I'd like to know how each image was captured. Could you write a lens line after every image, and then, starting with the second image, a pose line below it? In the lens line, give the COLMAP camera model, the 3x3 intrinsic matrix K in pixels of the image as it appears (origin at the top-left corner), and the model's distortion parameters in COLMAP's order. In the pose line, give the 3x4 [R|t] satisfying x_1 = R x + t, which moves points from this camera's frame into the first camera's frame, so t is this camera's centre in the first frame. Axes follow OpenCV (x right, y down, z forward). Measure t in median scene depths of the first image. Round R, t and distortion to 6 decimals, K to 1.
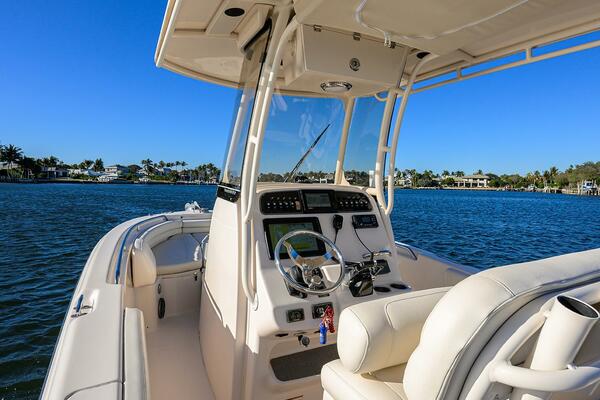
lens RADIAL K [[347.7, 0, 300.0], [0, 347.7, 200.0], [0, 0, 1]] dist [-0.001503, 0.000054]
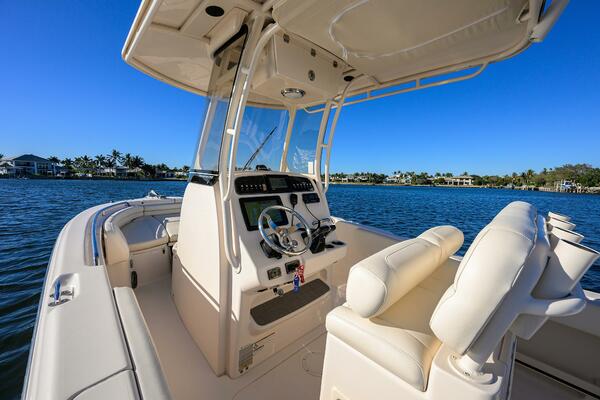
lens RADIAL K [[230.7, 0, 300.0], [0, 230.7, 200.0], [0, 0, 1]] dist [-0.006045, 0.000032]
pose [[0.953670, -0.037467, 0.298512, -0.140981], [0.022660, 0.998342, 0.052910, 0.021638], [-0.300000, -0.043694, 0.952938, 0.162769]]
